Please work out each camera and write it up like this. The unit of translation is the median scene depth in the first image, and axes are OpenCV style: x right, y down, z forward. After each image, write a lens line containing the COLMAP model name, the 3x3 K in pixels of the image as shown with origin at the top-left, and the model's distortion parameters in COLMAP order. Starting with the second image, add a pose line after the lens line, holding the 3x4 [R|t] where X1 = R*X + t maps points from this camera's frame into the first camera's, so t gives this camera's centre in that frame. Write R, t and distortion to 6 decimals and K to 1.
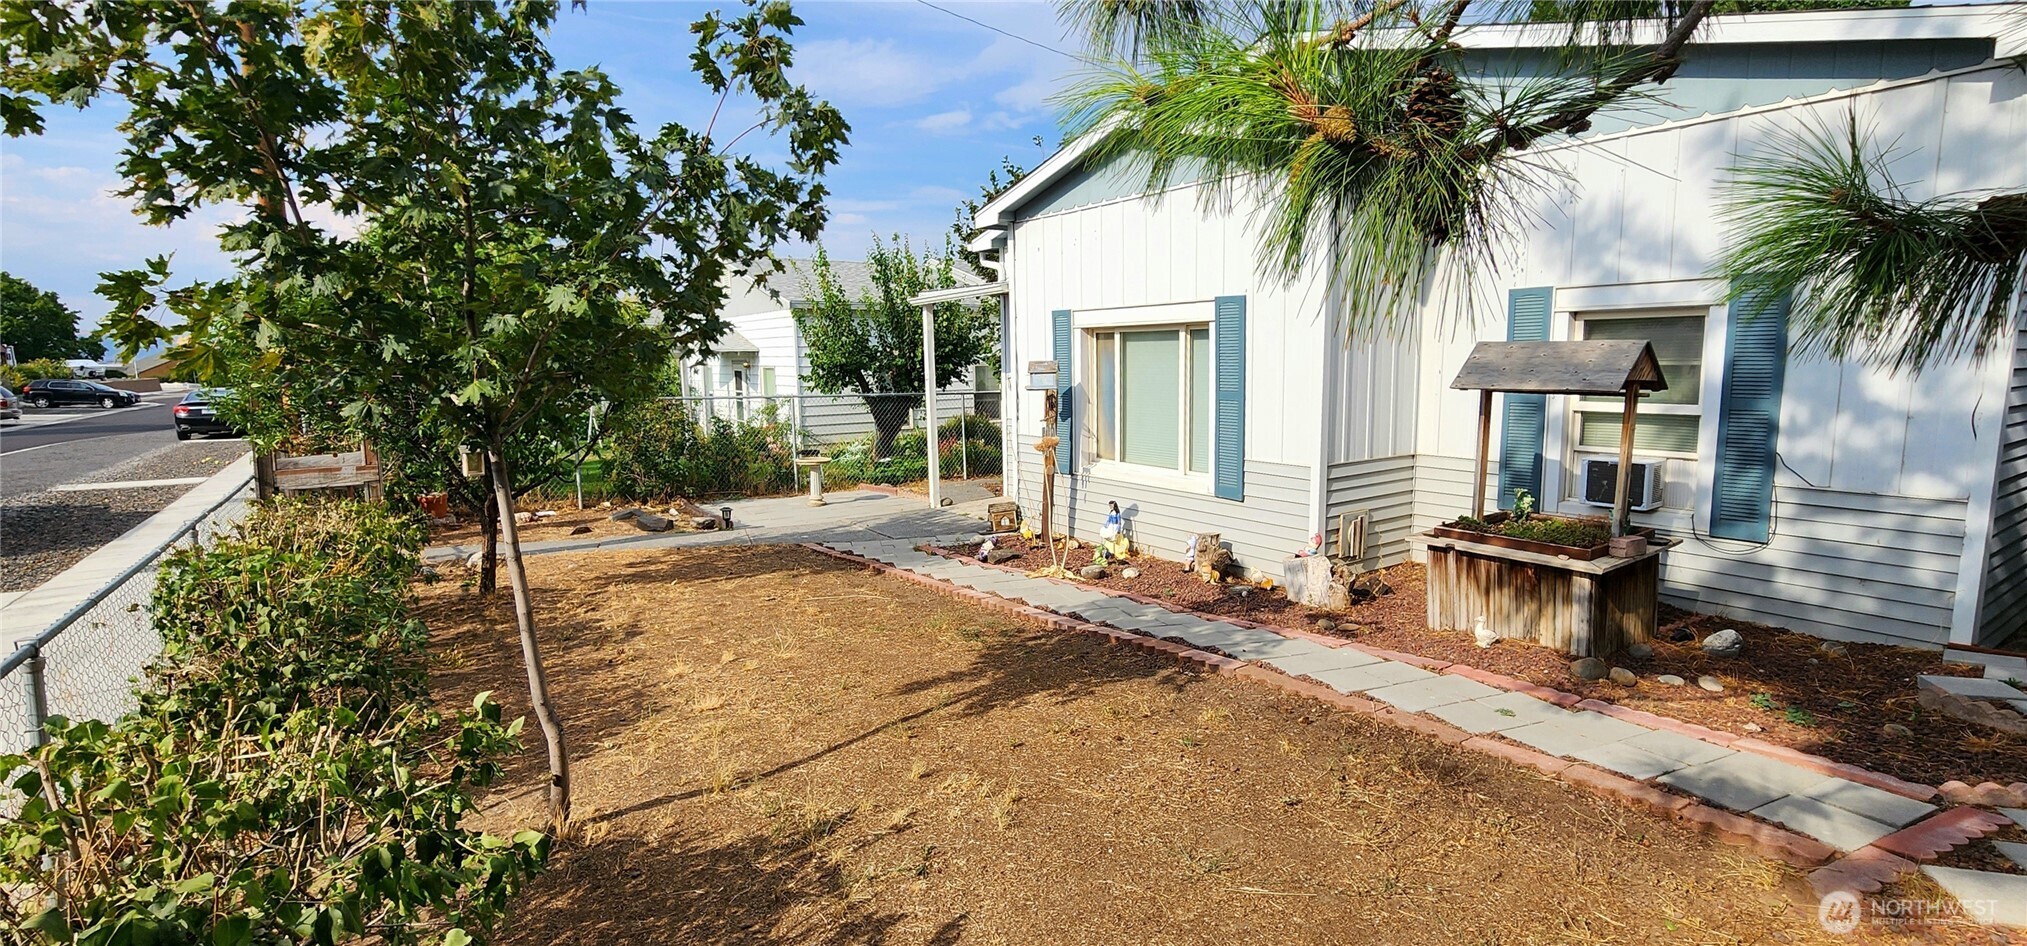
lens RADIAL K [[838.0, 0, 1009.3], [0, 838.0, 476.9], [0, 0, 1]] dist [-0.001303, -0.000353]
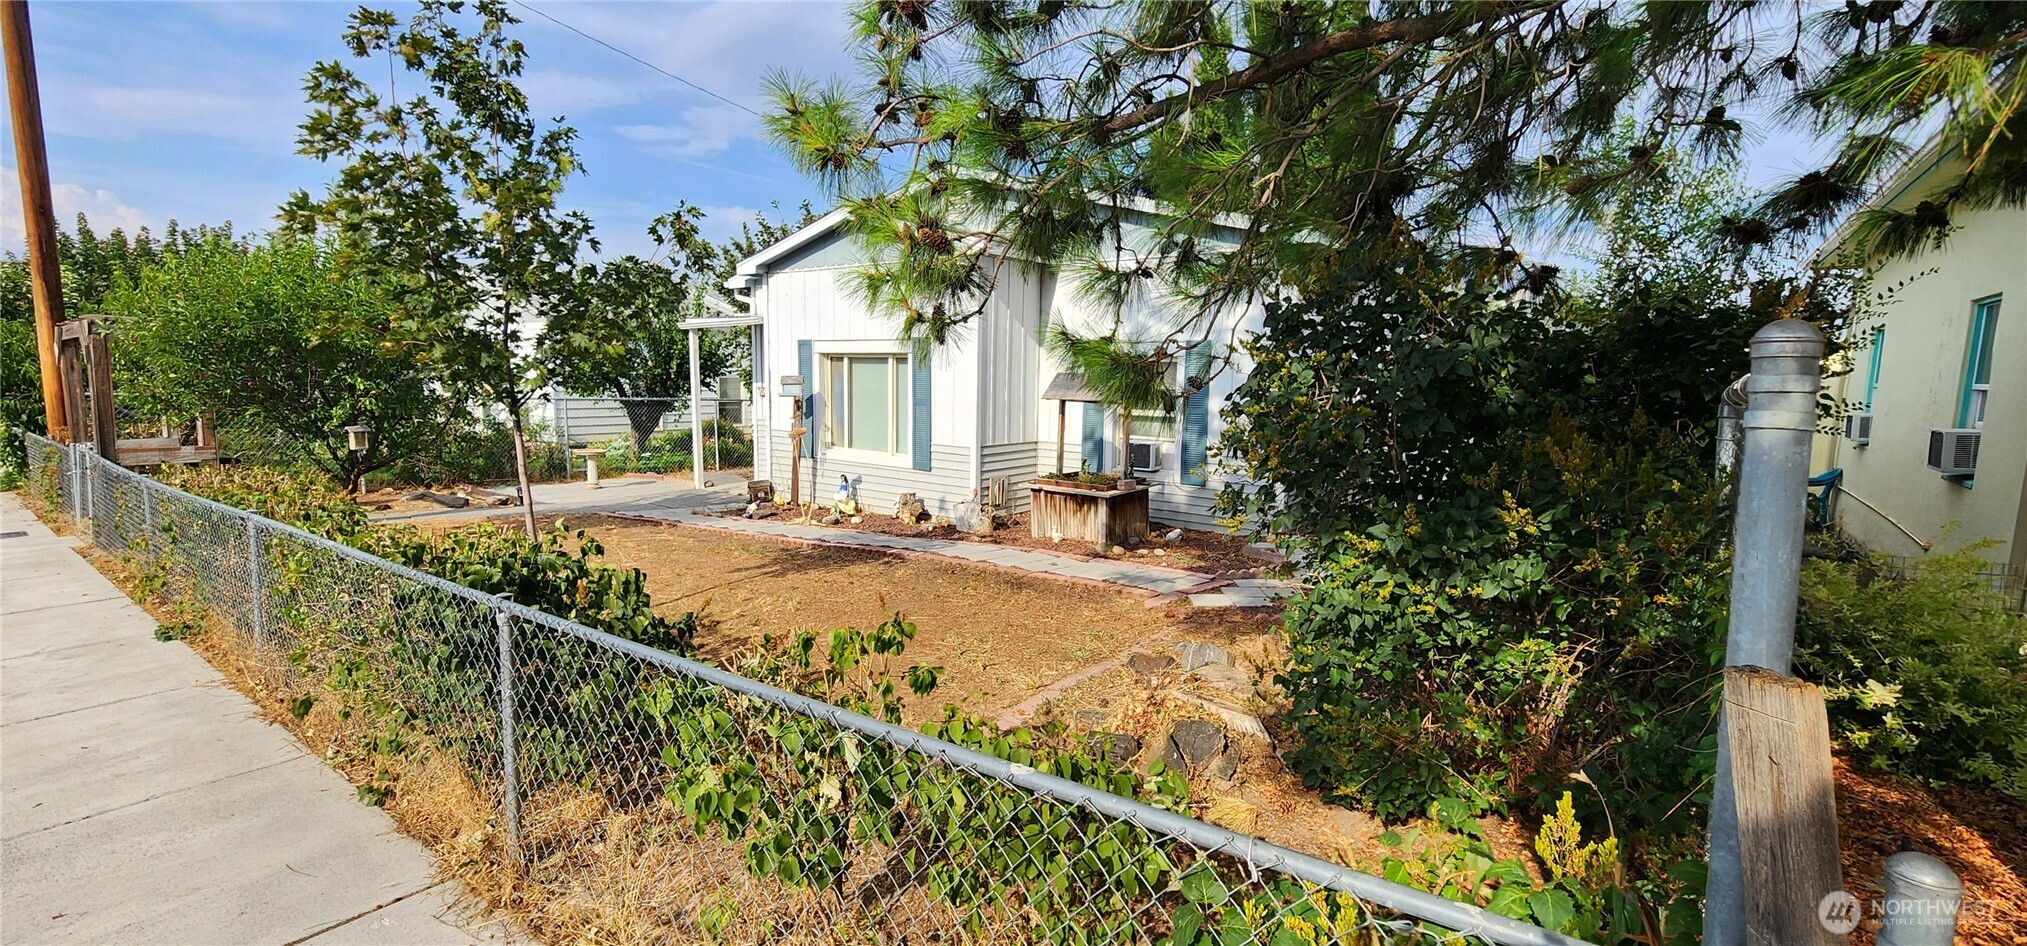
lens RADIAL K [[794.6, 0, 1012.6], [0, 794.6, 457.6], [0, 0, 1]] dist [0.000263, 0.000001]
pose [[0.942849, -0.003768, 0.333198, -0.054316], [0.016441, 0.999244, -0.035225, 0.050903], [-0.332813, 0.038690, 0.942199, -0.362496]]
